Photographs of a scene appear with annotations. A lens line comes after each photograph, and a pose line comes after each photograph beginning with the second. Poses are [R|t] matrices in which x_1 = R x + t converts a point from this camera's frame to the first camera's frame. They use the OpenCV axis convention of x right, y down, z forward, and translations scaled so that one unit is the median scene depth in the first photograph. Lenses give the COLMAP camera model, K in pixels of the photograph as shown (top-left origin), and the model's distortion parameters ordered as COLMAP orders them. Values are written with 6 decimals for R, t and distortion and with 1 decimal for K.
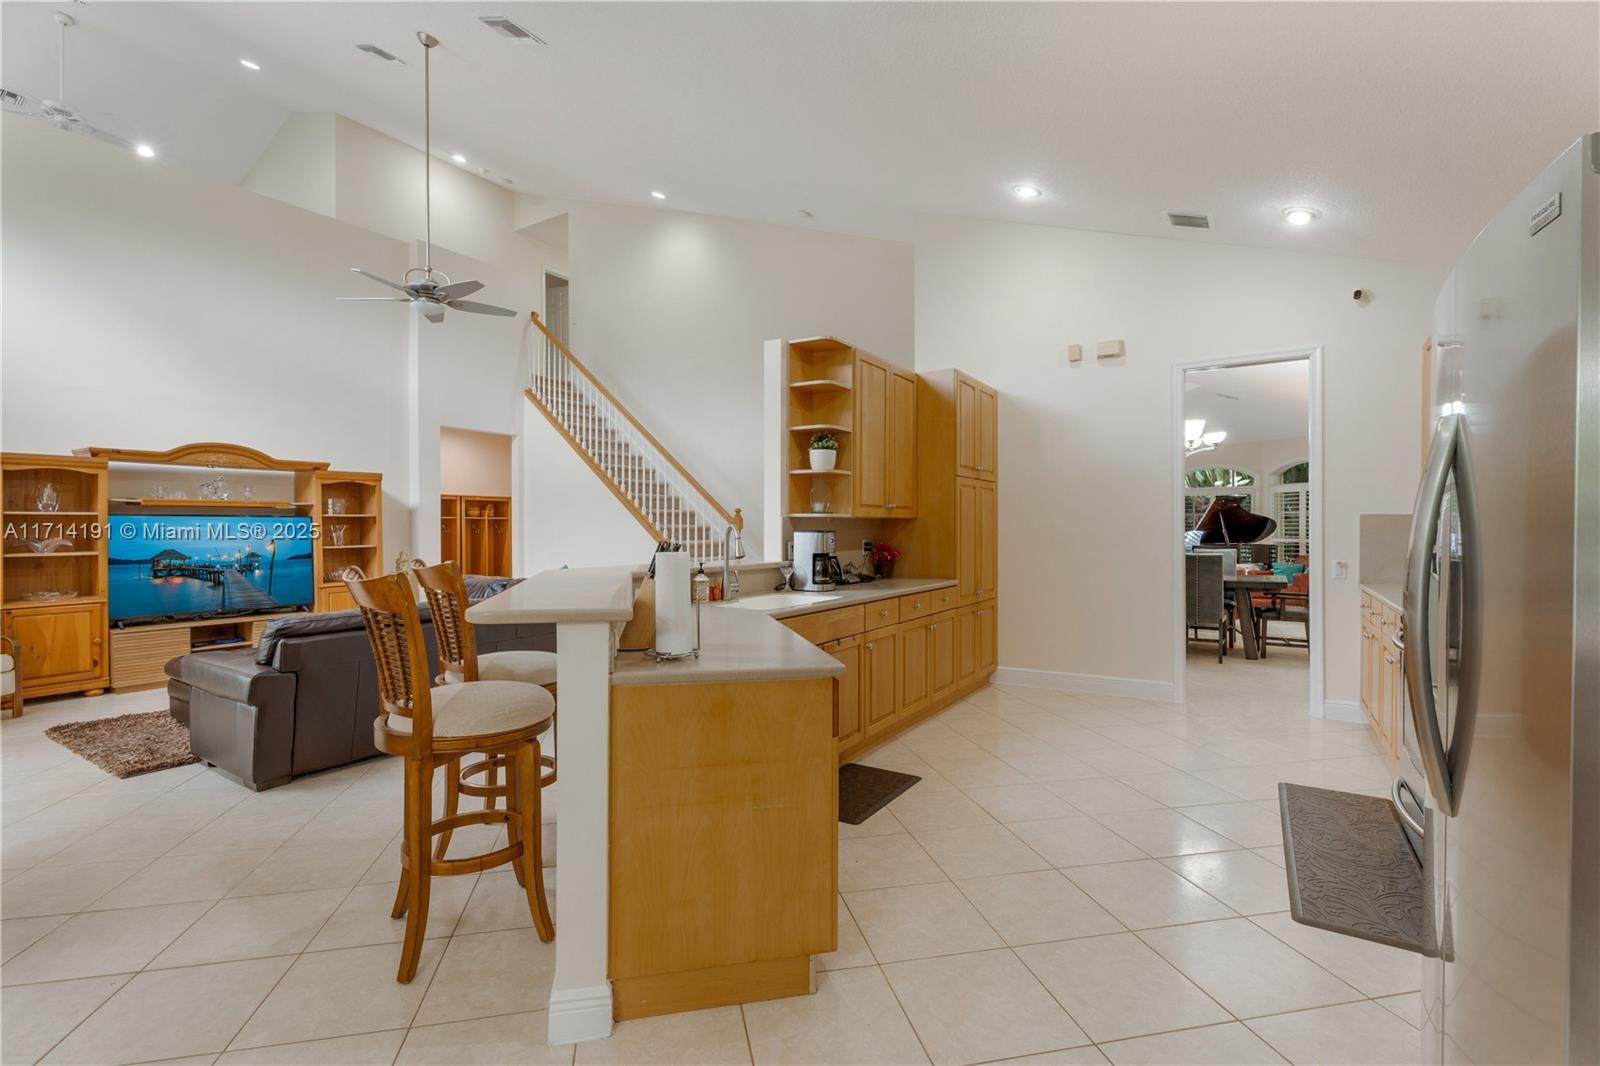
lens RADIAL K [[708.3, 0, 801.1], [0, 708.3, 524.8], [0, 0, 1]] dist [0.003206, -0.004768]
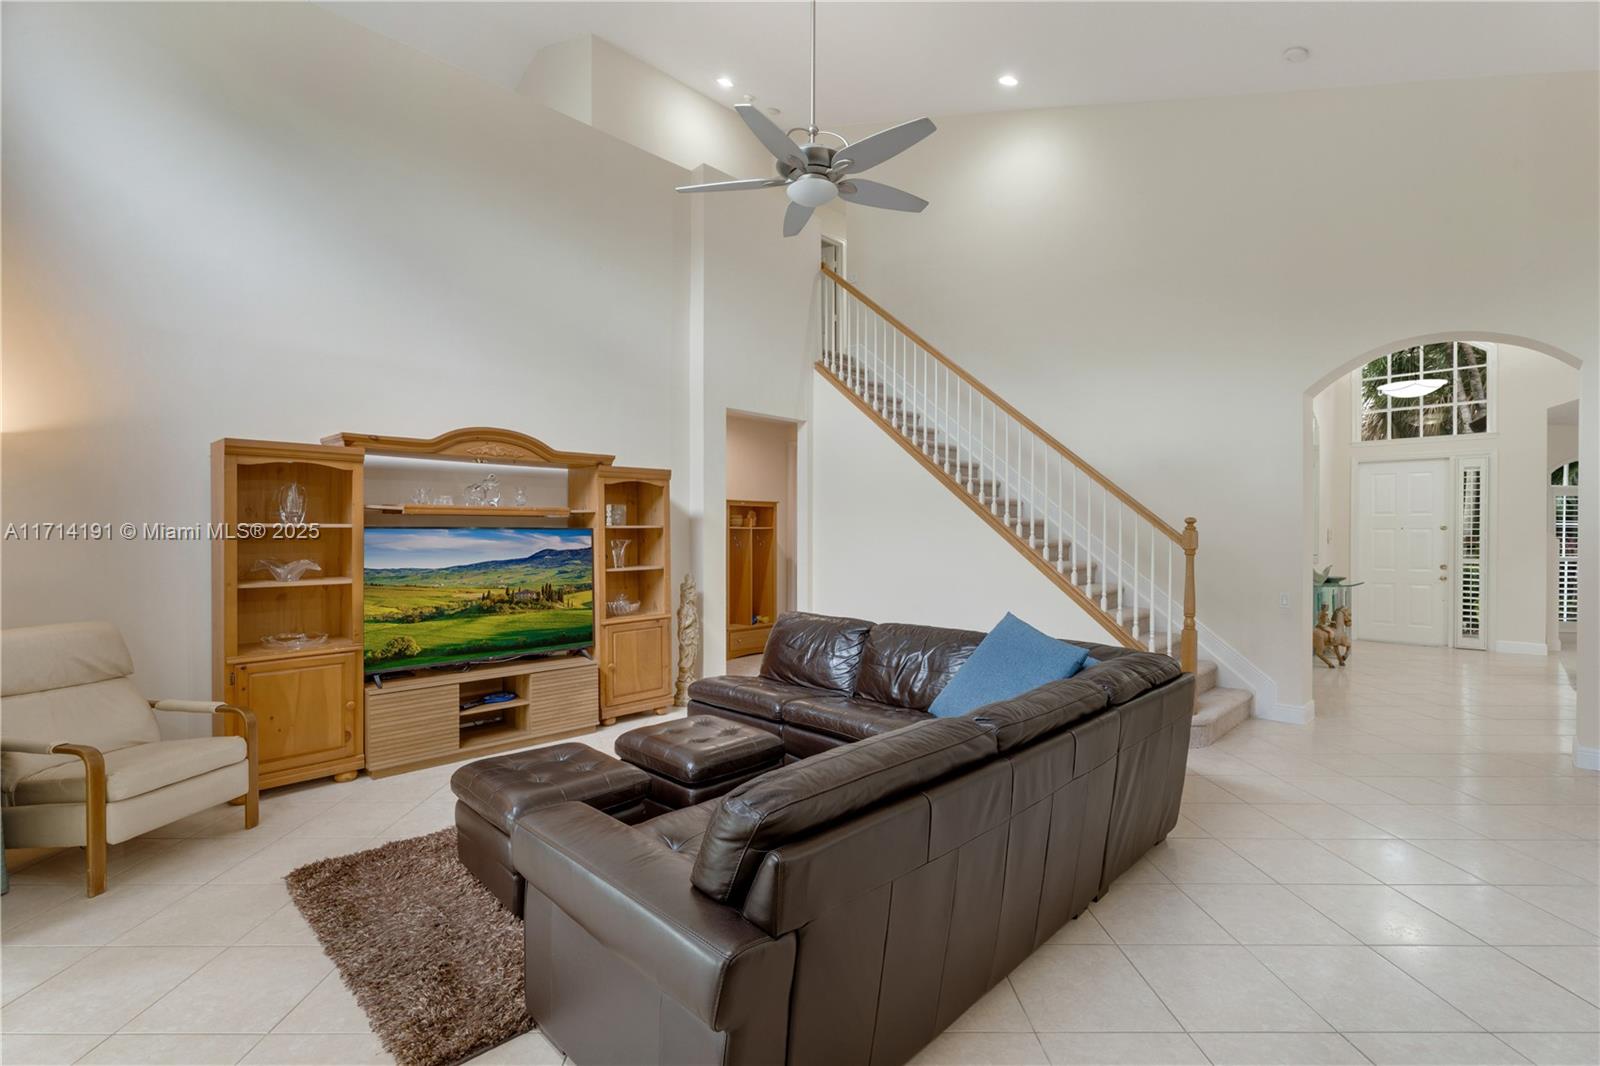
lens RADIAL K [[708.3, 0, 788.3], [0, 708.3, 528.7], [0, 0, 1]] dist [0.003206, -0.004768]
pose [[0.977750, 0.003674, -0.209743, -0.374203], [-0.003965, 0.999992, -0.000969, -0.012850], [0.209737, 0.001779, 0.977756, 0.355592]]
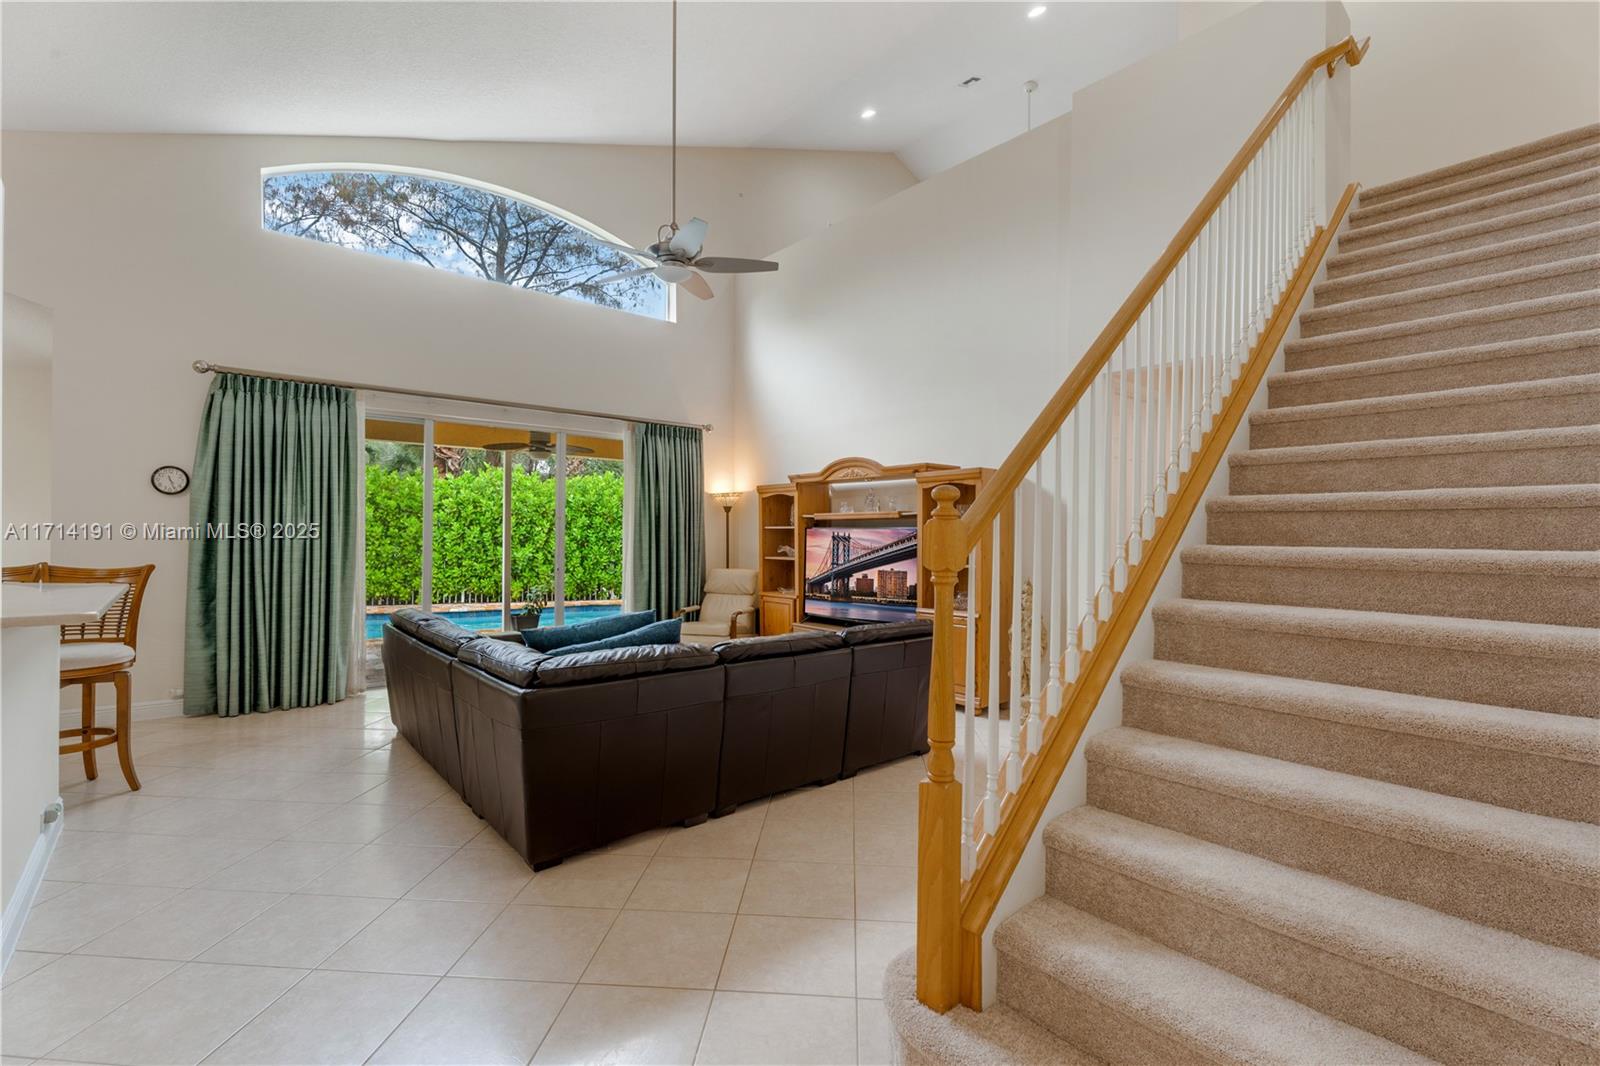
lens RADIAL K [[708.3, 0, 789.0], [0, 708.3, 533.8], [0, 0, 1]] dist [0.003206, -0.004768]
pose [[-0.276839, 0.003297, -0.960911, 0.200958], [0.001160, 0.999995, 0.003097, -0.007591], [0.960916, -0.000257, -0.276841, 1.204816]]
